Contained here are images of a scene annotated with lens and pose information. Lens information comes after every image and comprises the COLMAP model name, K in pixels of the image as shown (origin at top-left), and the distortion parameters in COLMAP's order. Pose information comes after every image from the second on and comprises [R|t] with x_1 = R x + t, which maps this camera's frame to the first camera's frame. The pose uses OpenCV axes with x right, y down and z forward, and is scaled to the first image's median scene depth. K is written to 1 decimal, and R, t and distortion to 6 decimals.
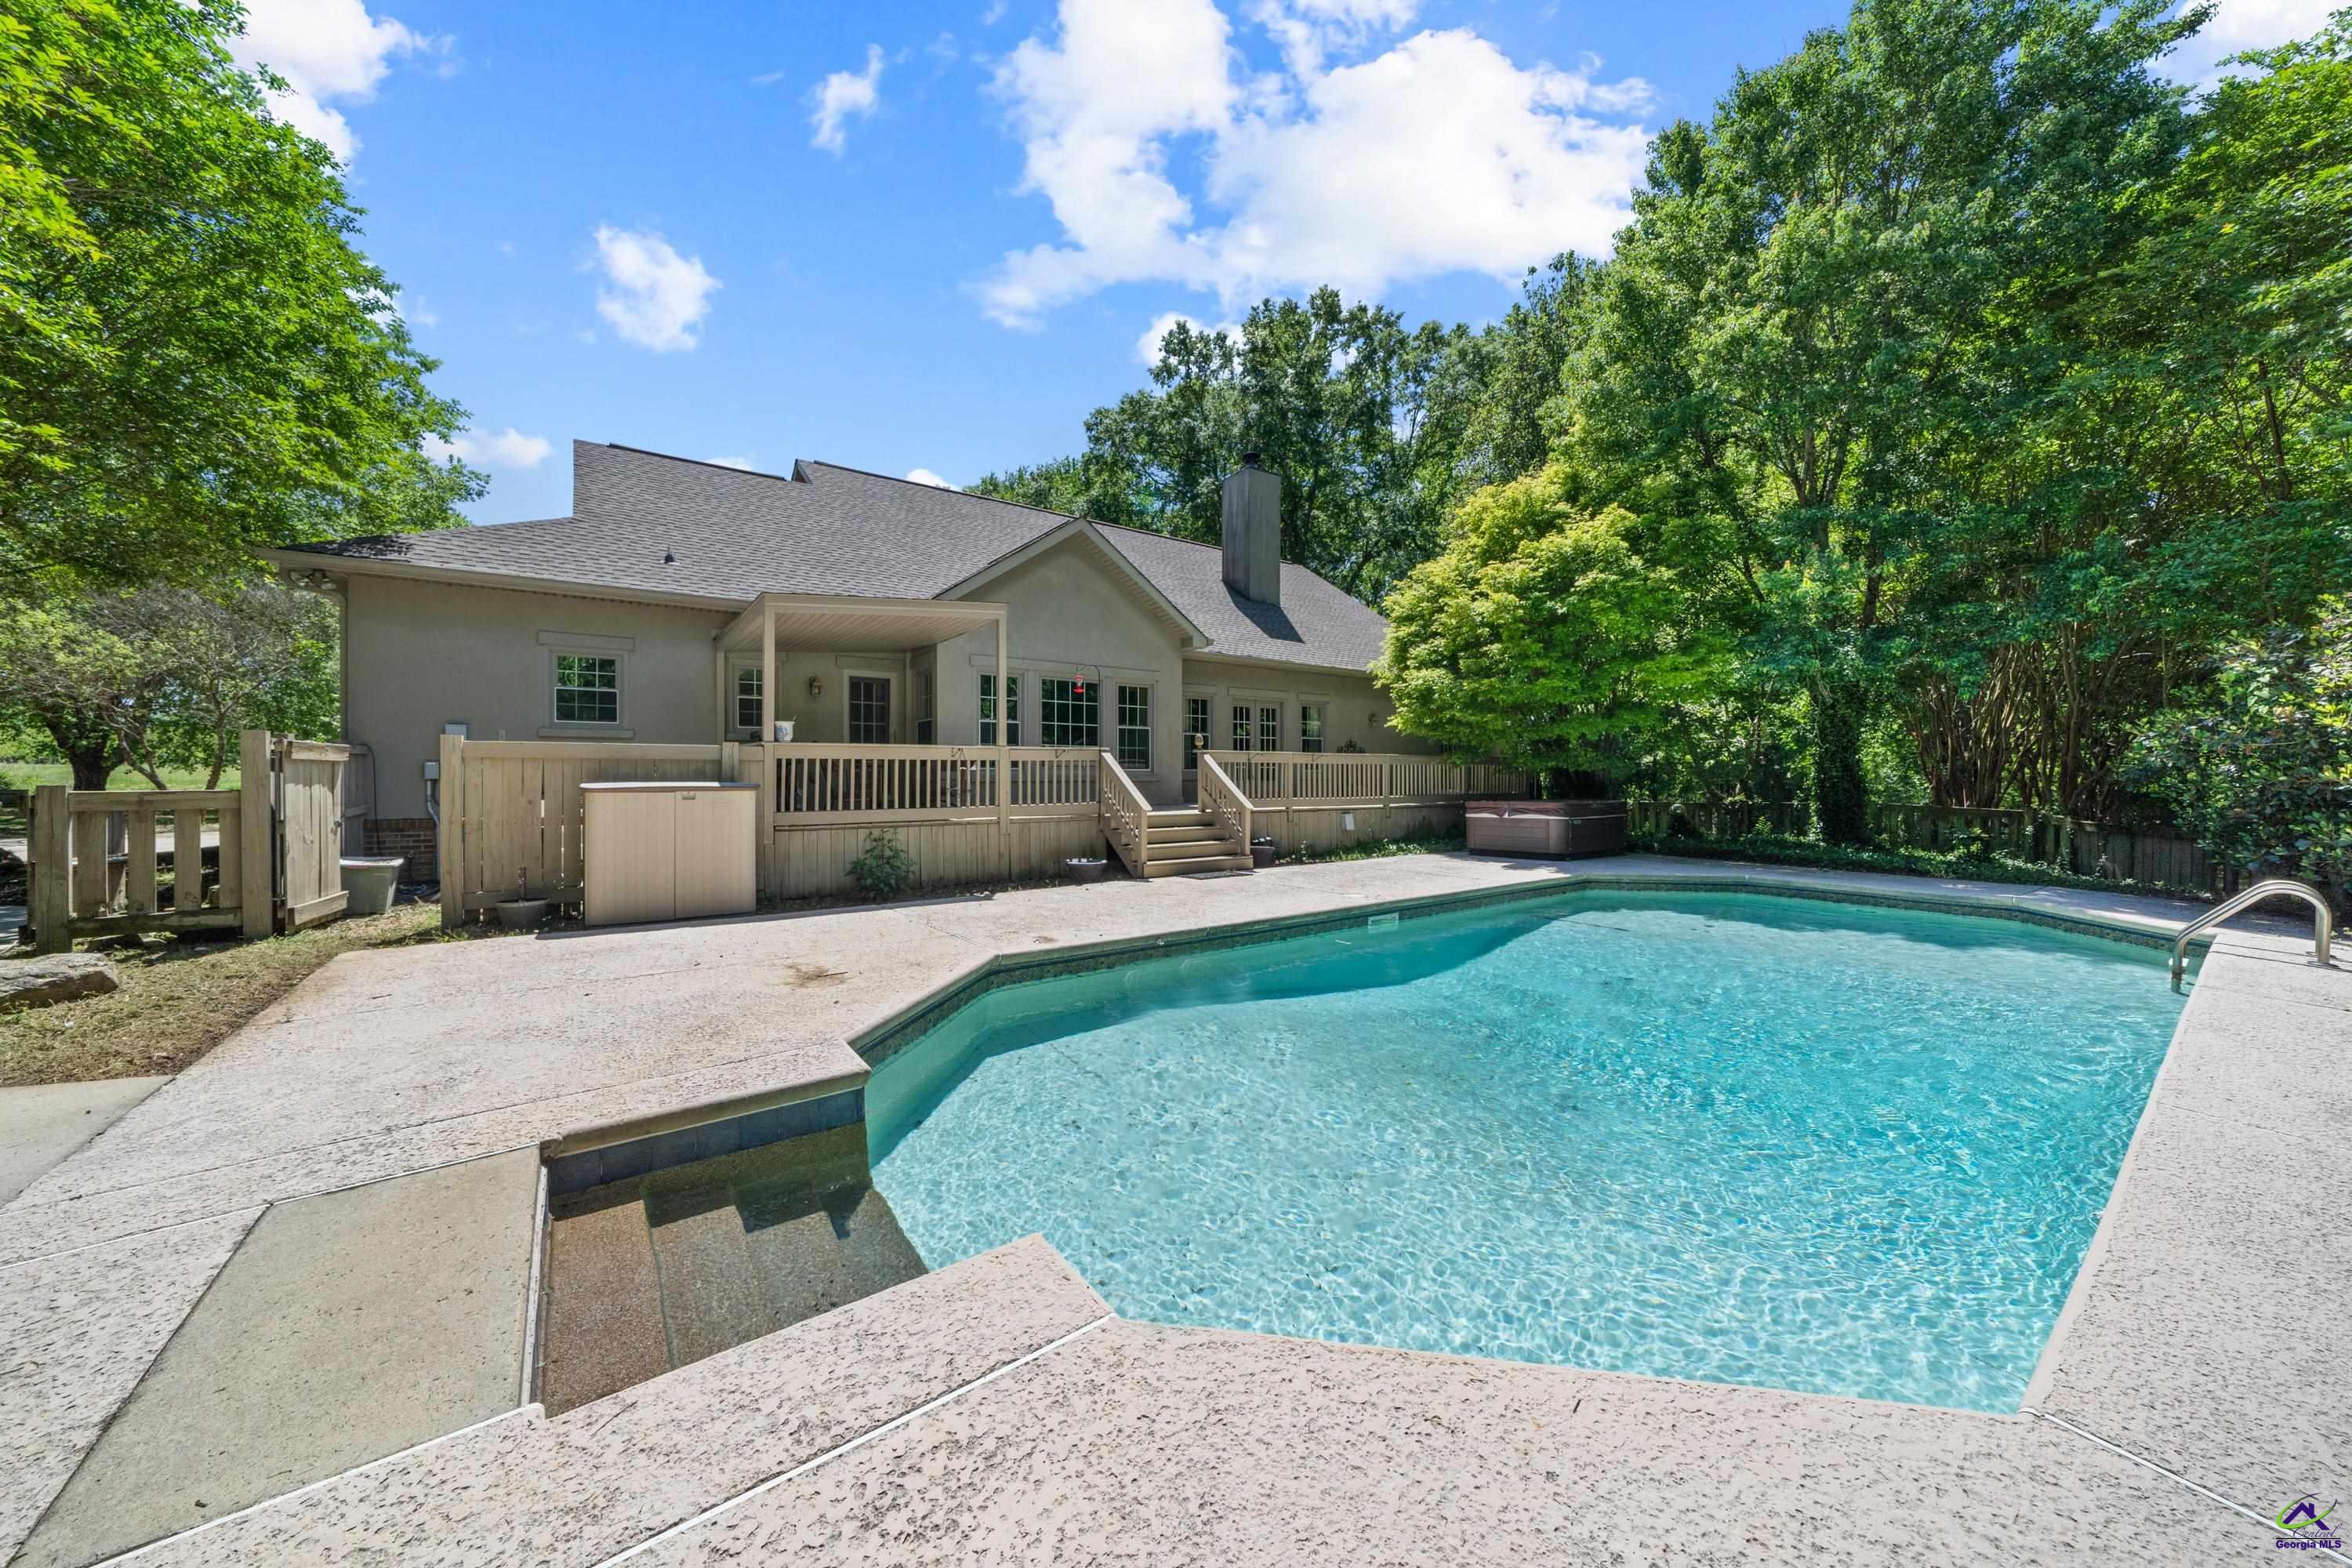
lens RADIAL K [[823.3, 0, 1177.0], [0, 823.3, 788.0], [0, 0, 1]] dist [-0.006879, 0.000086]
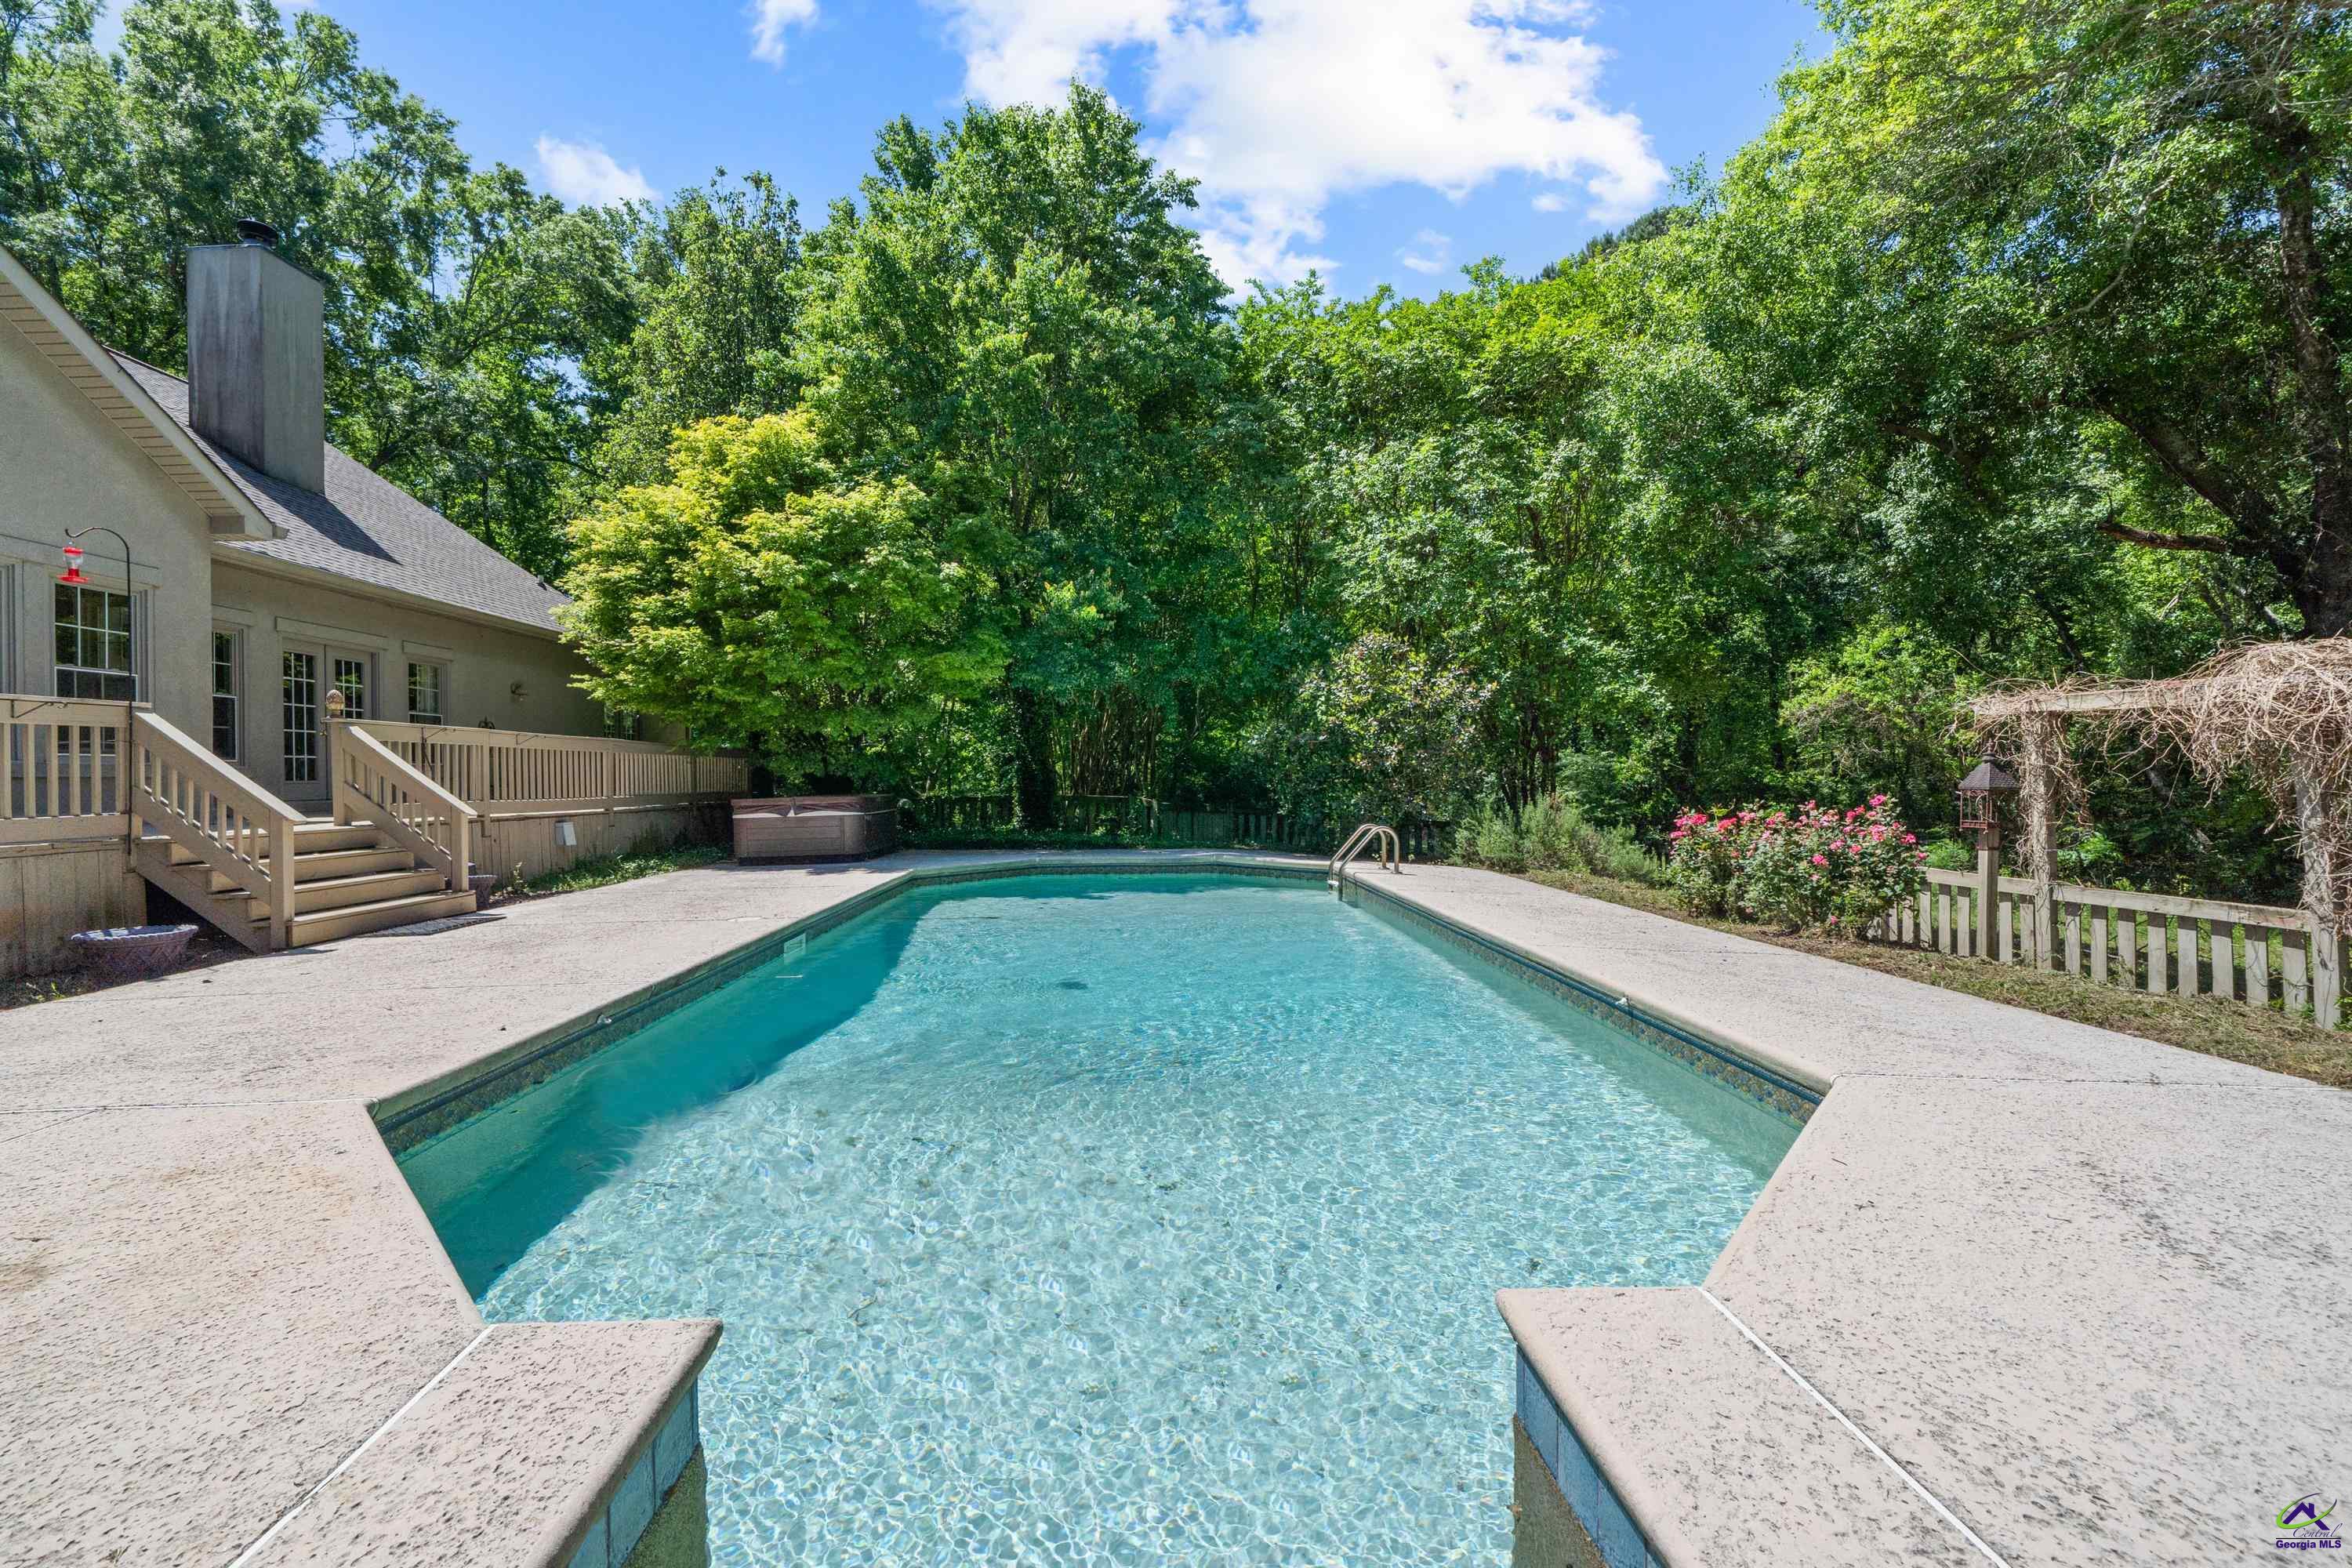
lens RADIAL K [[947.5, 0, 1179.2], [0, 947.5, 774.2], [0, 0, 1]] dist [-0.003029, -0.000233]
pose [[0.542014, -0.002654, 0.840365, -0.185837], [0.022787, 0.999674, -0.011541, 0.012490], [-0.840061, 0.025405, 0.541897, 0.135535]]
